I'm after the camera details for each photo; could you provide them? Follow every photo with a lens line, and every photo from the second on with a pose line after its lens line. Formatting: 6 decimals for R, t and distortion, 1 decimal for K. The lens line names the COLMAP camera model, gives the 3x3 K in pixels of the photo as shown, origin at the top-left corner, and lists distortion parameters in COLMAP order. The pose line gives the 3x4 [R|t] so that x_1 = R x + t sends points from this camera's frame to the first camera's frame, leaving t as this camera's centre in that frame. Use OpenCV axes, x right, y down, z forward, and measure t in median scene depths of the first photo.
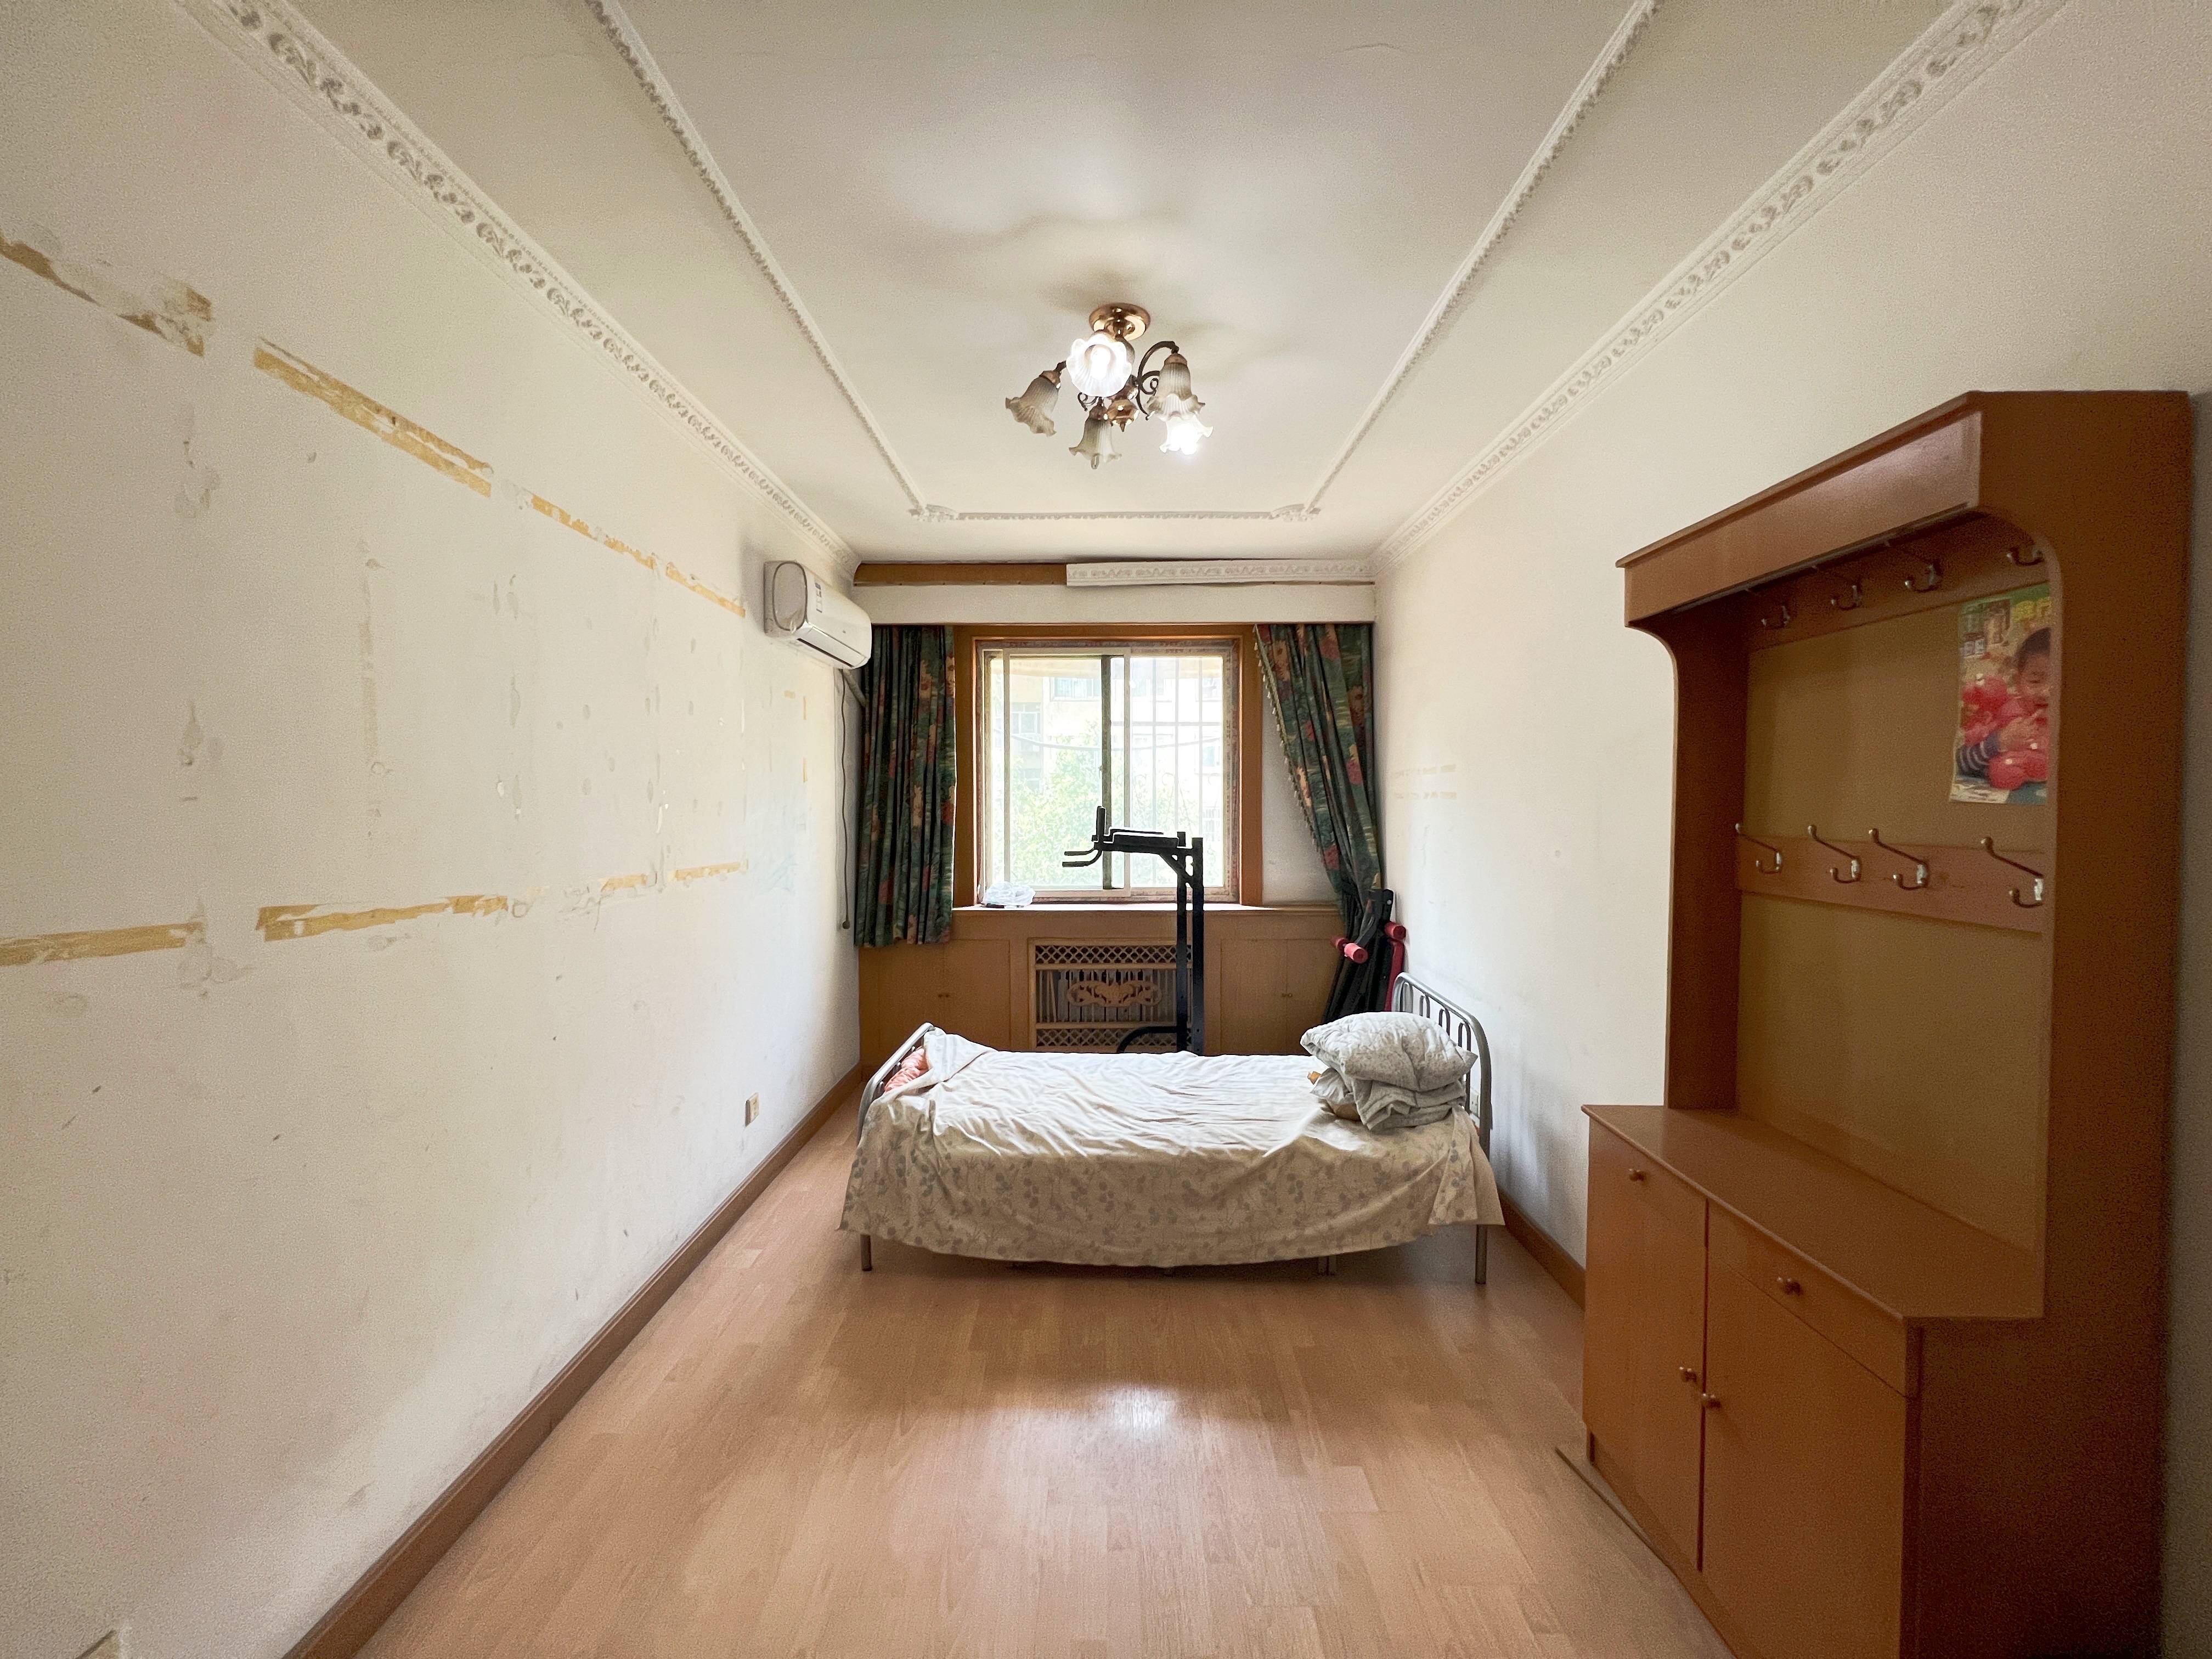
lens RADIAL K [[888.2, 0, 1122.9], [0, 888.2, 821.4], [0, 0, 1]] dist [-0.001163, 0.000234]
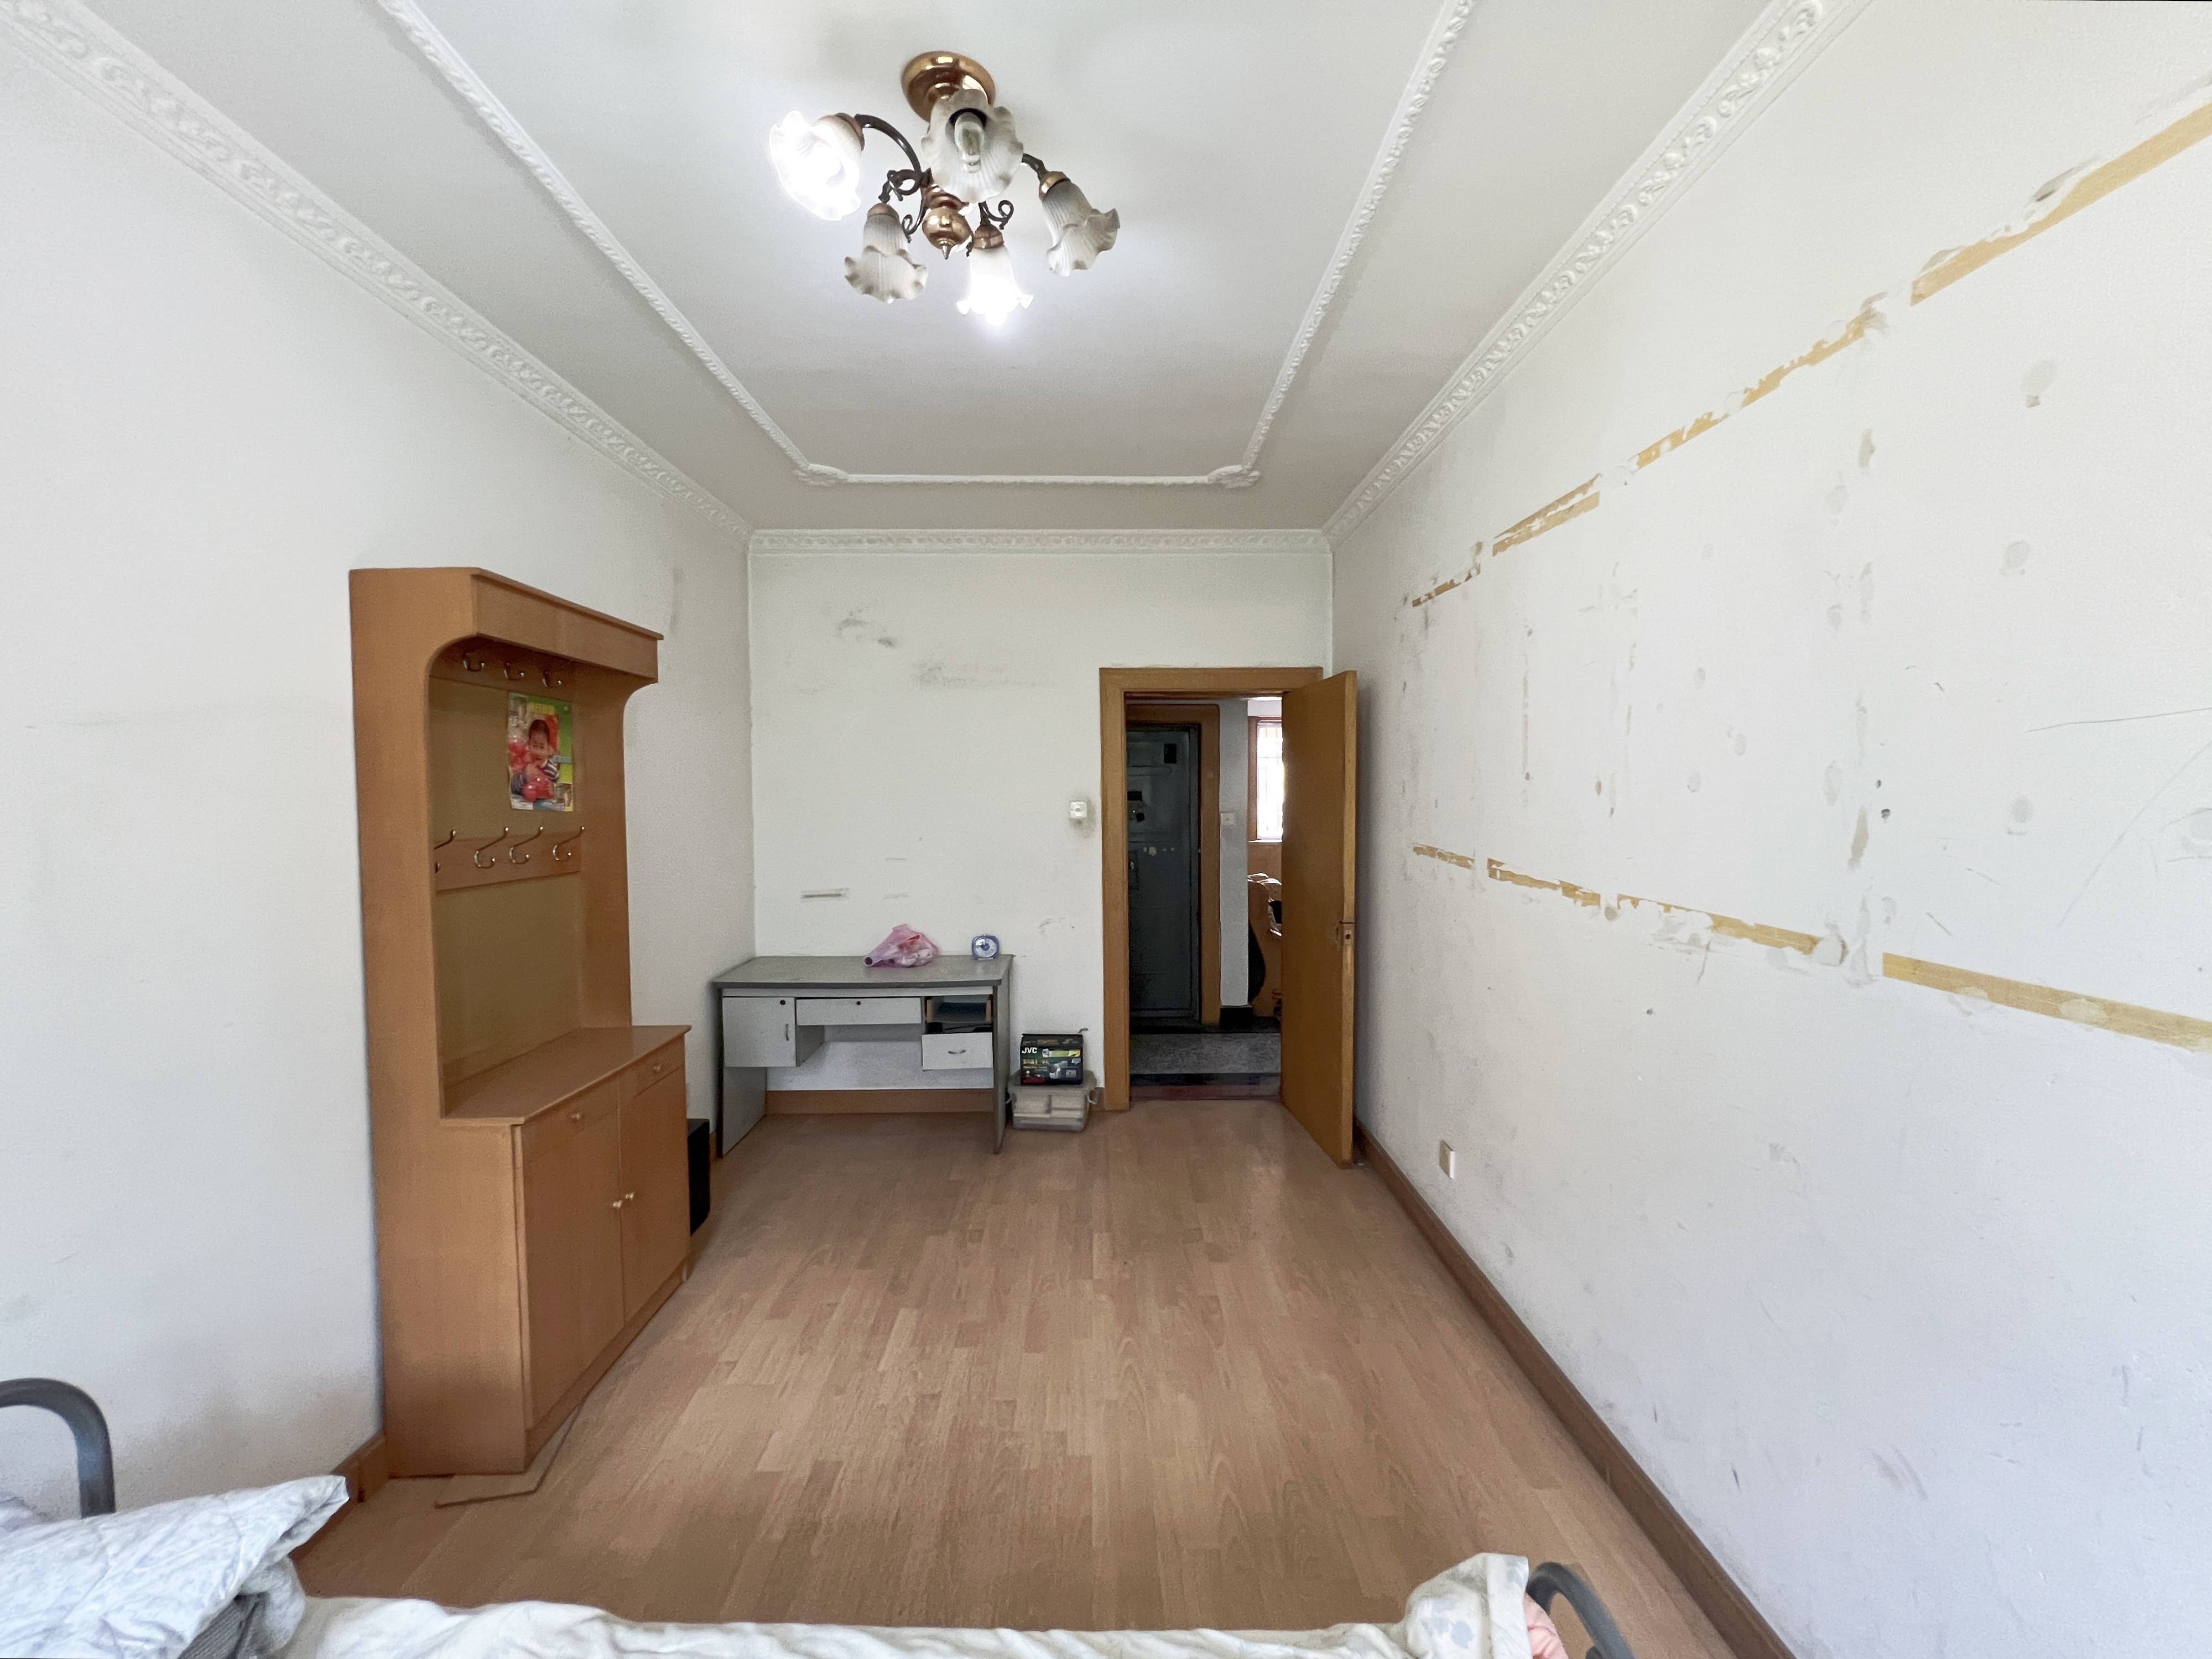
lens RADIAL K [[888.3, 0, 1100.0], [0, 888.3, 826.1], [0, 0, 1]] dist [-0.001163, 0.000234]
pose [[-0.999933, 0.009449, 0.006702, -0.160067], [0.009809, 0.998394, 0.055800, -0.065086], [-0.006164, 0.055862, -0.998419, 2.359532]]
